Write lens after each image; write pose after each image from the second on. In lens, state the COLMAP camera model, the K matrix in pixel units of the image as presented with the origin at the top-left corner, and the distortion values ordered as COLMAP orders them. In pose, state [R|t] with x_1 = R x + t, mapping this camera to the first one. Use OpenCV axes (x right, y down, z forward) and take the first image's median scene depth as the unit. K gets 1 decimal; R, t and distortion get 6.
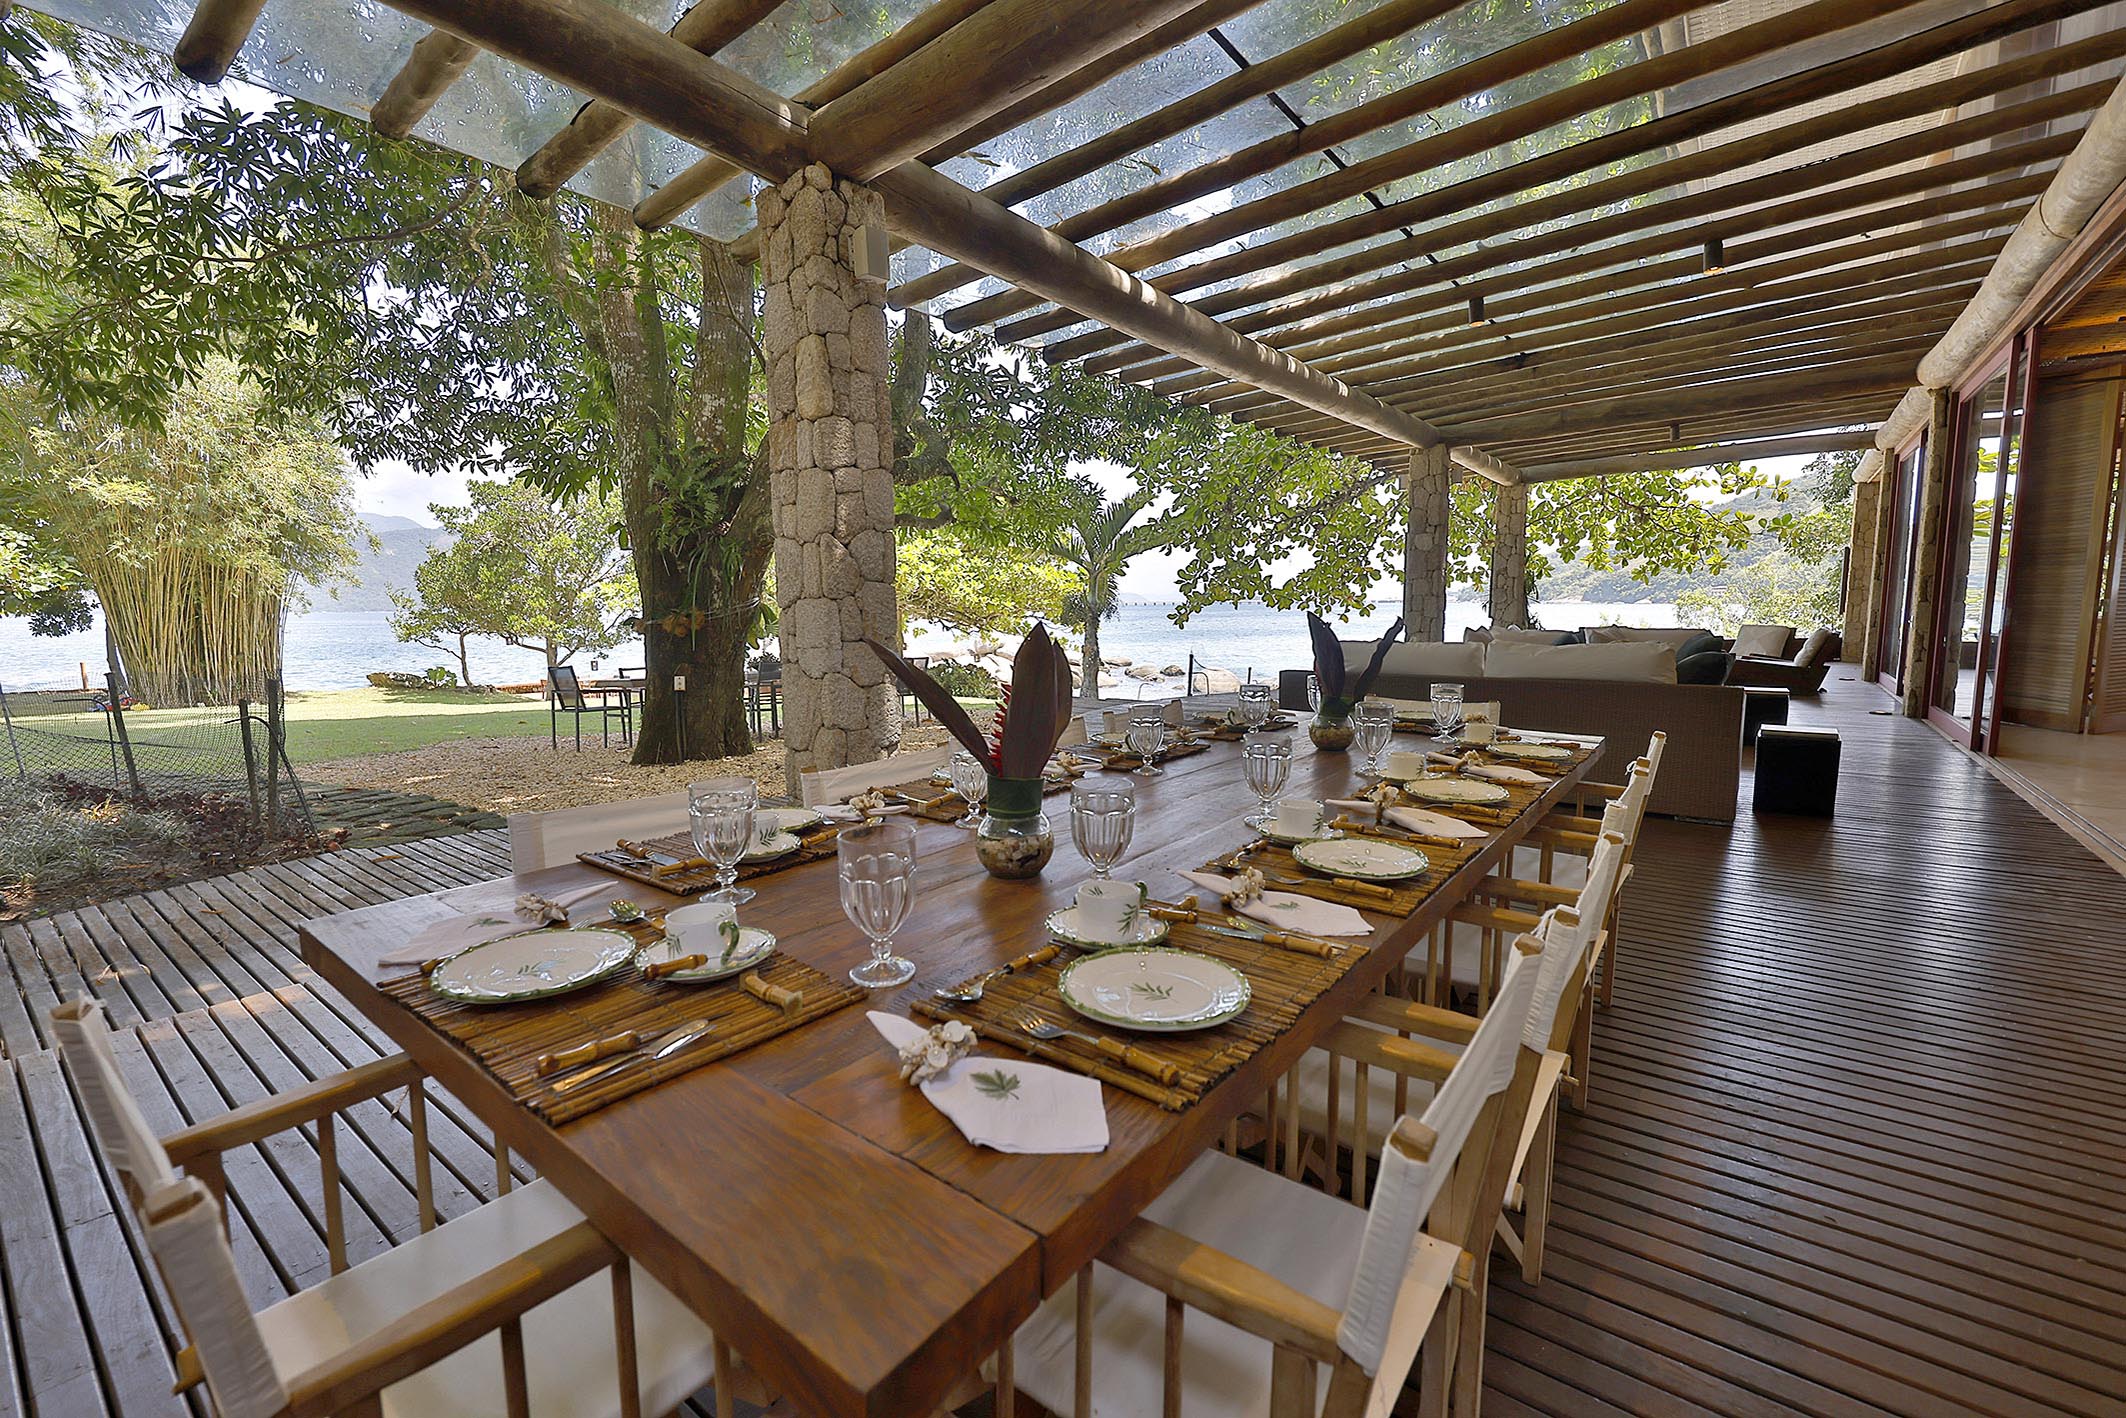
lens RADIAL K [[904.6, 0, 1043.3], [0, 904.6, 706.4], [0, 0, 1]] dist [-0.005913, 0.000399]
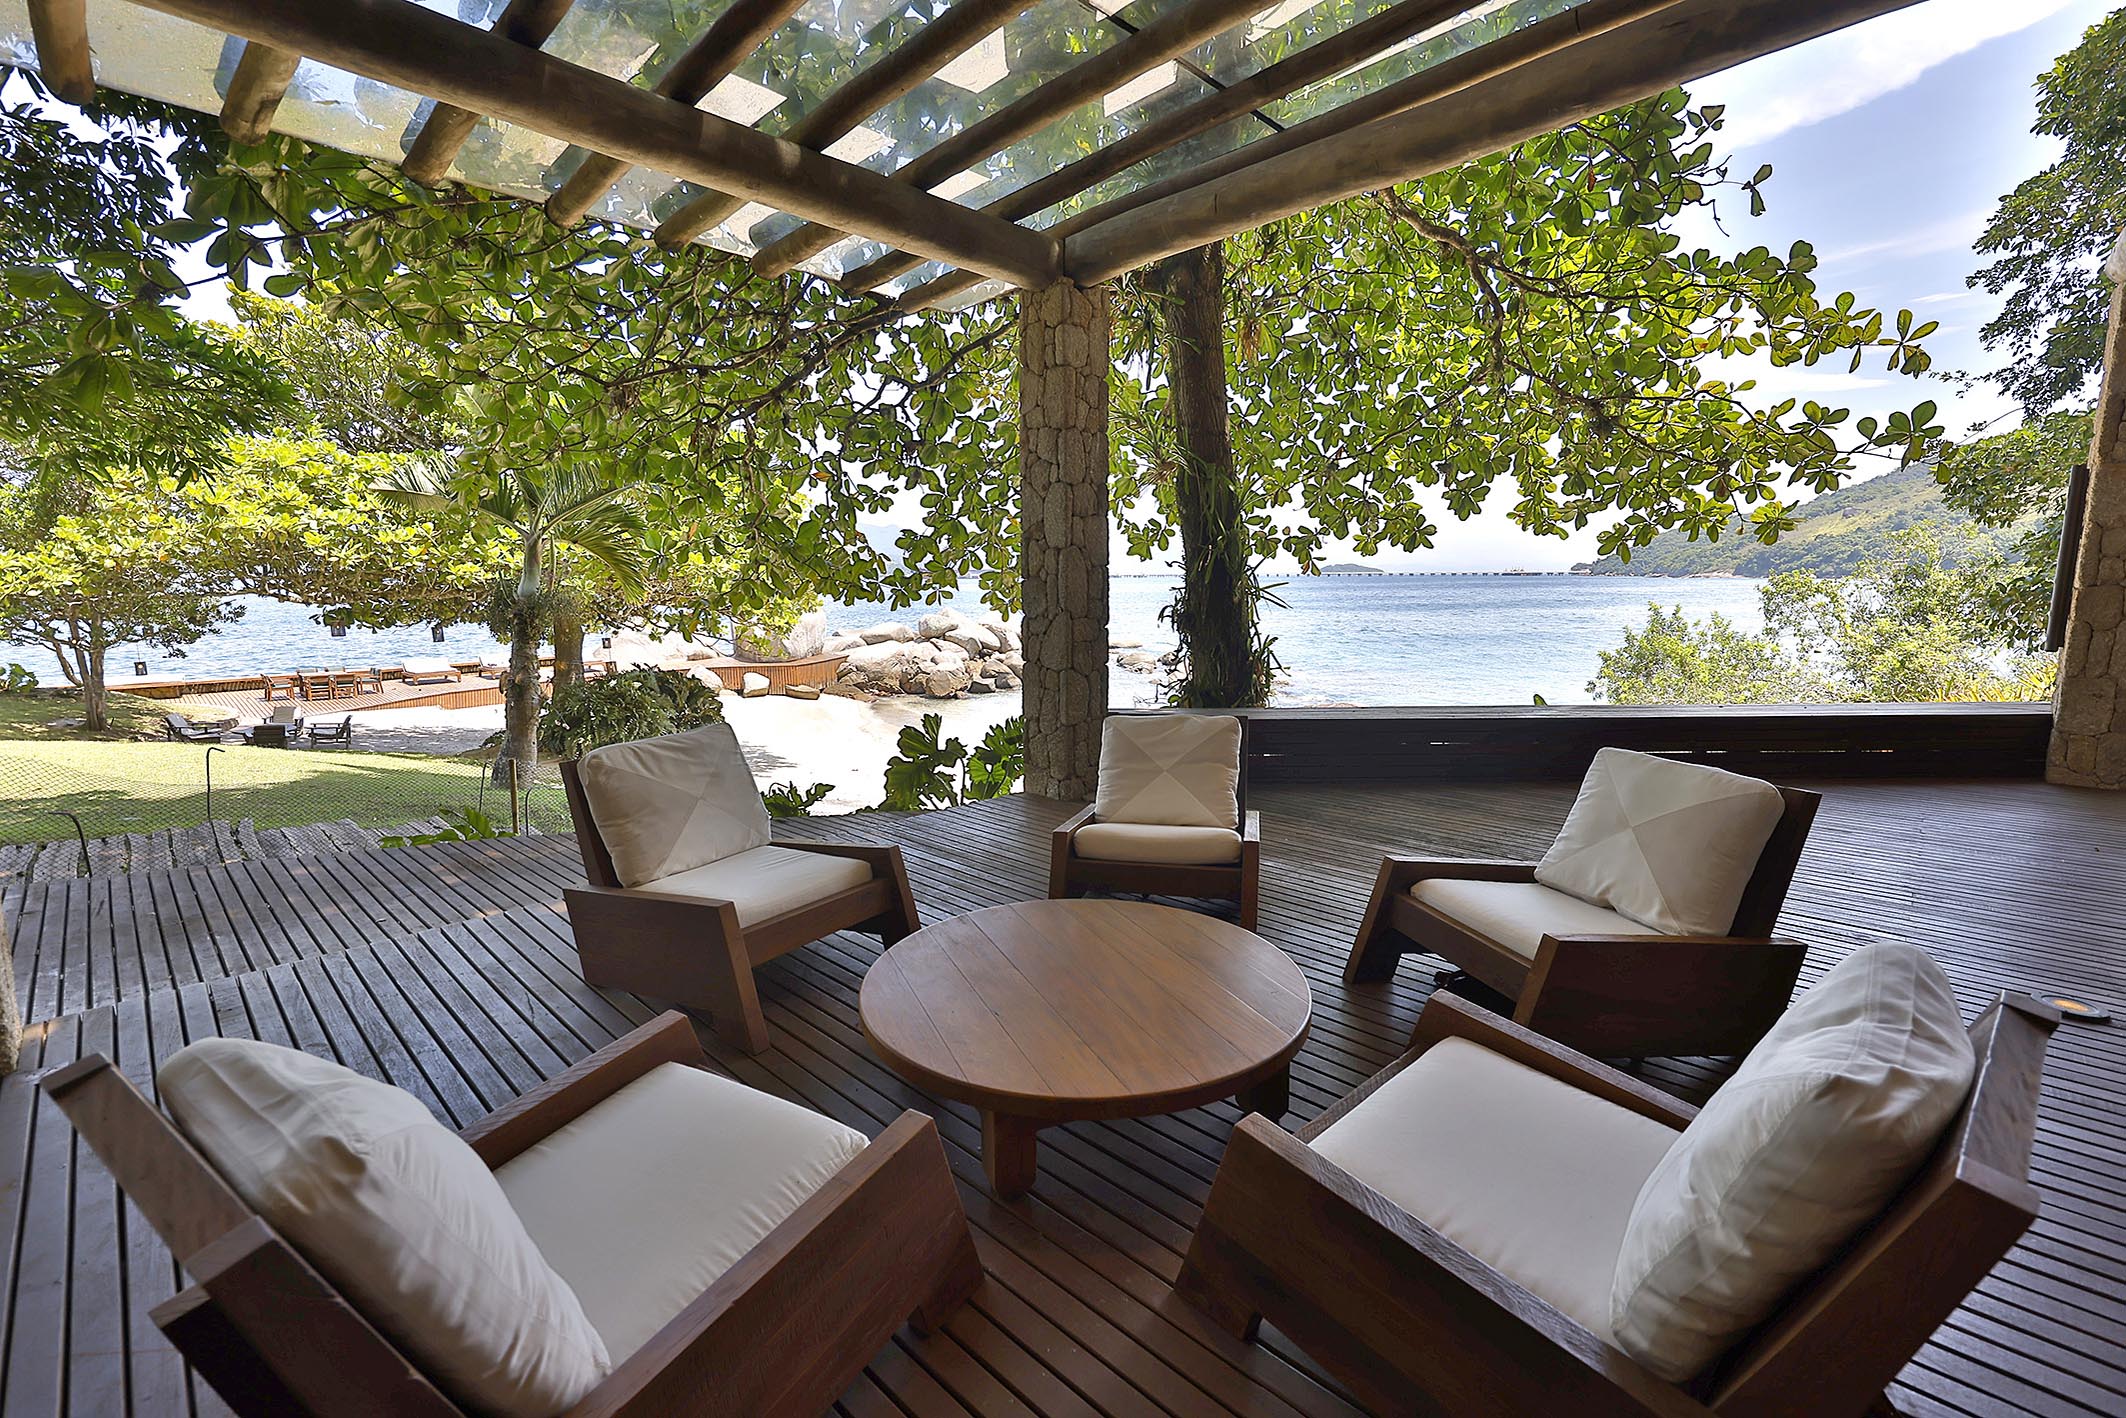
lens RADIAL K [[904.6, 0, 1059.1], [0, 904.6, 700.8], [0, 0, 1]] dist [-0.005913, 0.000399]
pose [[0.994156, 0.020022, -0.106081, 0.415699], [-0.017117, 0.999455, 0.028219, -0.068085], [0.106588, -0.026238, 0.993957, 0.471515]]
